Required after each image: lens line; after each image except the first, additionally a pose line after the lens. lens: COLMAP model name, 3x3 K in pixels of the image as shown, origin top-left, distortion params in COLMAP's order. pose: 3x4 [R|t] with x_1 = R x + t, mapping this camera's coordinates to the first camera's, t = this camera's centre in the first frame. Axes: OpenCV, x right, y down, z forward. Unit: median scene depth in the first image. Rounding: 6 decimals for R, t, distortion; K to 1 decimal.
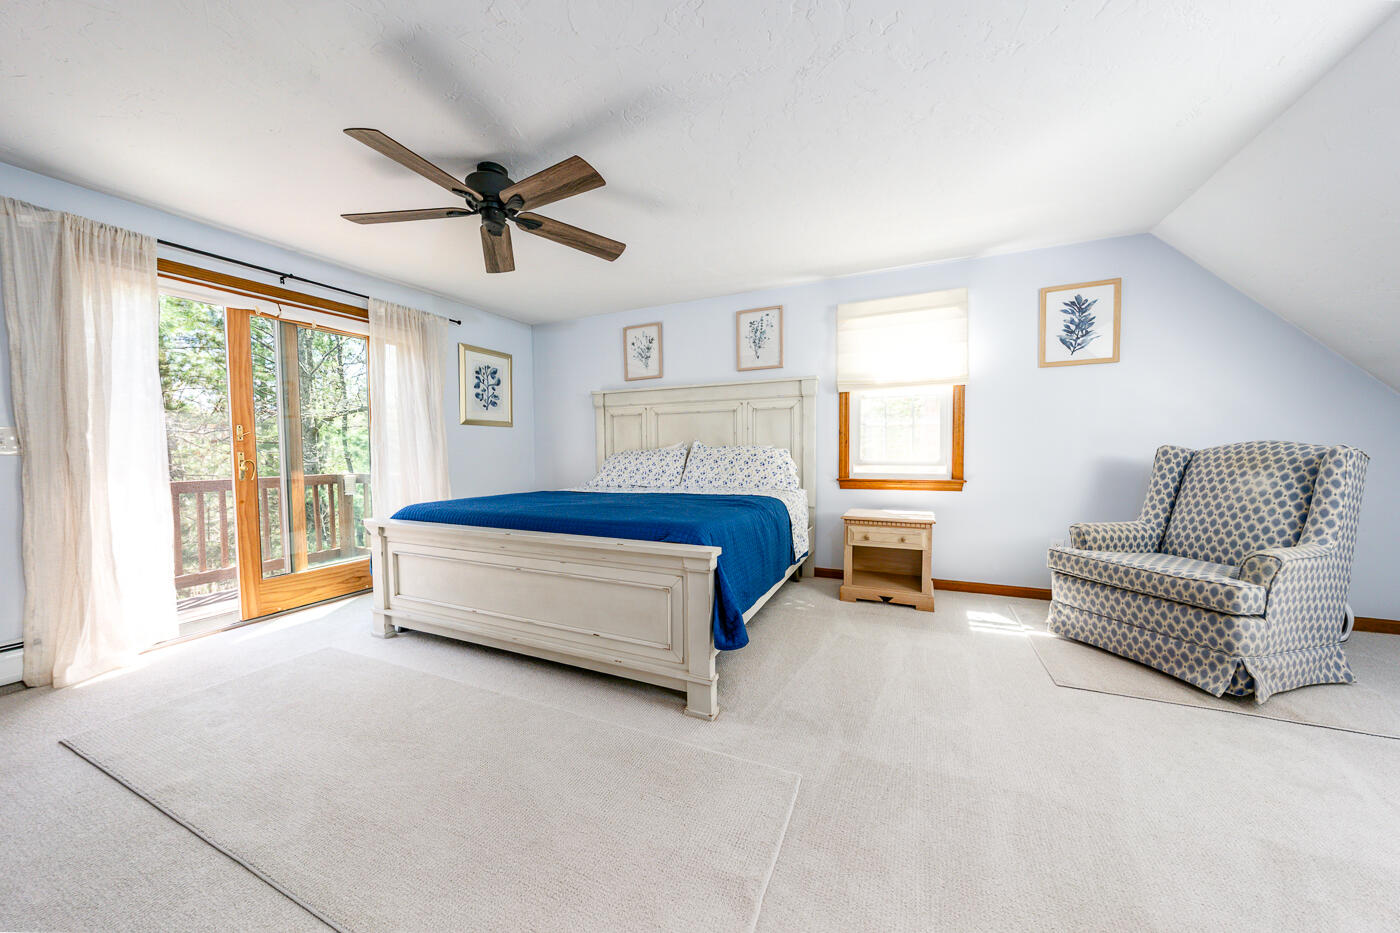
lens RADIAL K [[480.1, 0, 700.0], [0, 480.1, 466.5], [0, 0, 1]] dist [-0.003753, -0.000209]
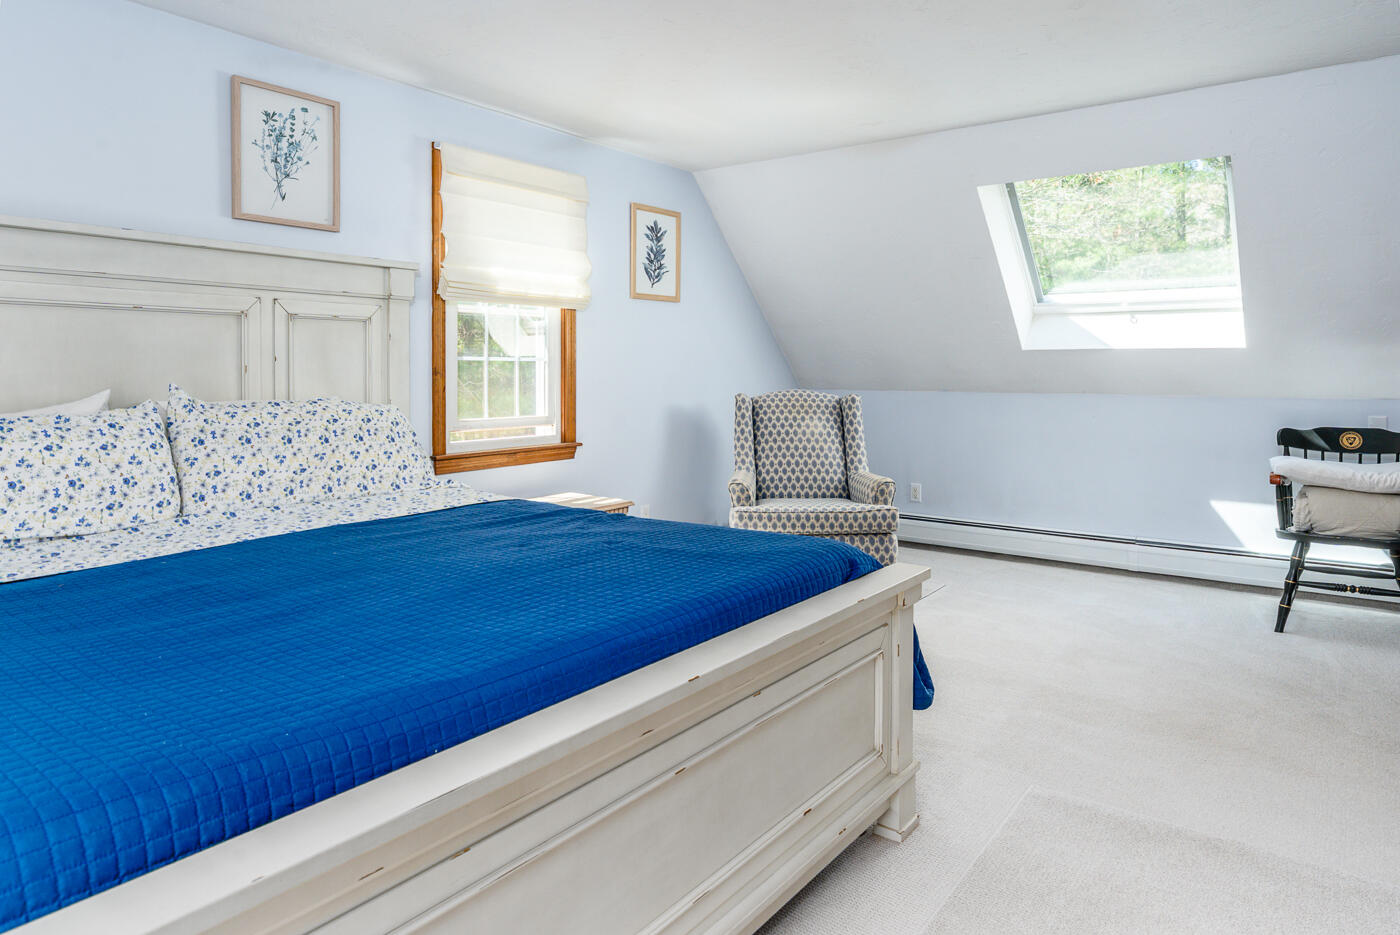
lens RADIAL K [[853.3, 0, 699.0], [0, 853.3, 369.9], [0, 0, 1]] dist [-0.001571, -0.000630]
pose [[0.222721, 0.013691, 0.974786, -0.585330], [0.036752, 0.999073, -0.022429, -0.040401], [-0.974189, 0.040821, 0.222011, 0.488868]]
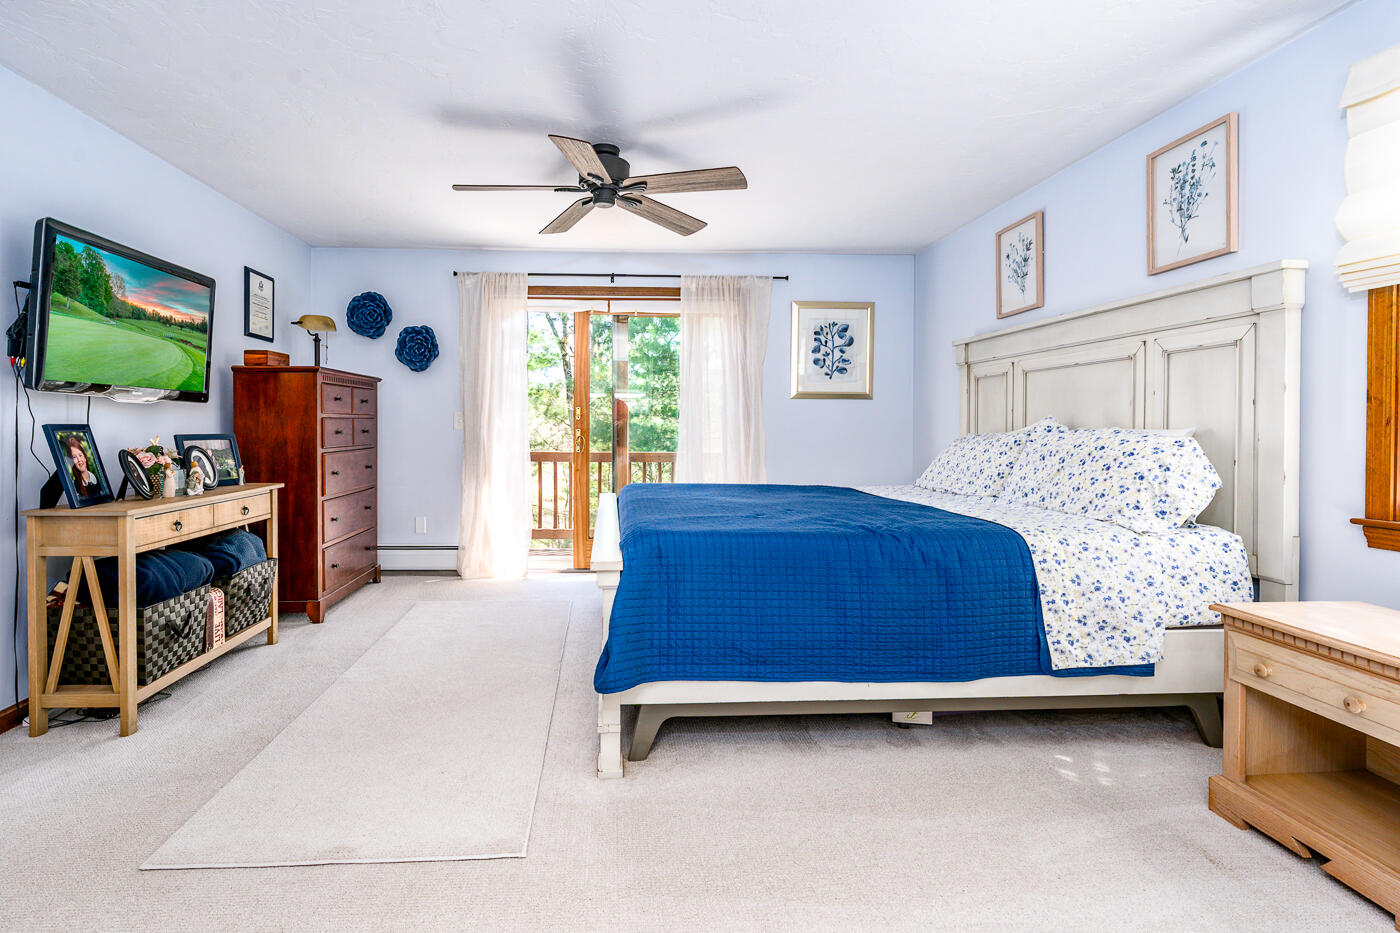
lens RADIAL K [[704.7, 0, 657.2], [0, 704.7, 428.8], [0, 0, 1]] dist [-0.001989, -0.000986]
pose [[0.465578, 0.012946, -0.884912, 0.517330], [-0.040678, 0.999149, -0.006785, -0.019370], [0.884071, 0.039156, 0.465709, 0.247611]]
